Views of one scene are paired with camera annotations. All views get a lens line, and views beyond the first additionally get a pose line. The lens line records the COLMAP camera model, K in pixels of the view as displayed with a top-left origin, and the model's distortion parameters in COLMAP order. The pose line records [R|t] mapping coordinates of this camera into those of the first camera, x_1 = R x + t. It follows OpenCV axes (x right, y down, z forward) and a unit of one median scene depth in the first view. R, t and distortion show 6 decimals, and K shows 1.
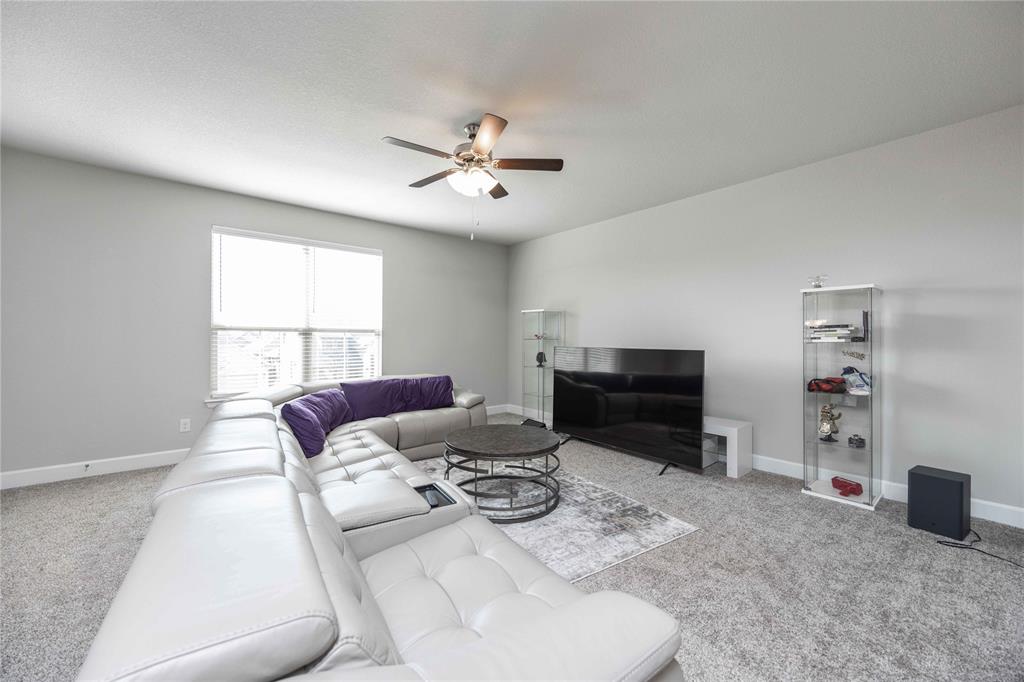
lens RADIAL K [[400.1, 0, 514.7], [0, 400.1, 337.0], [0, 0, 1]] dist [-0.000350, -0.000151]
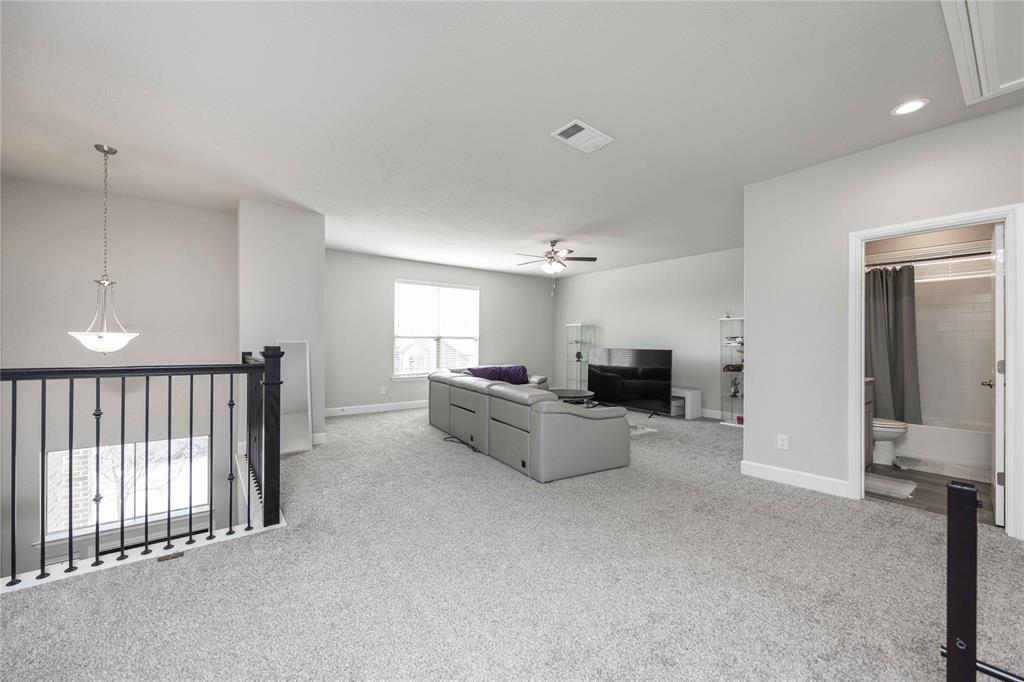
lens RADIAL K [[412.1, 0, 521.6], [0, 412.1, 342.7], [0, 0, 1]] dist [-0.000024, -0.000013]
pose [[0.999038, 0.002298, -0.043792, -0.101081], [-0.001954, 0.999967, 0.007902, -0.010064], [0.043808, -0.007809, 0.999009, -0.684336]]
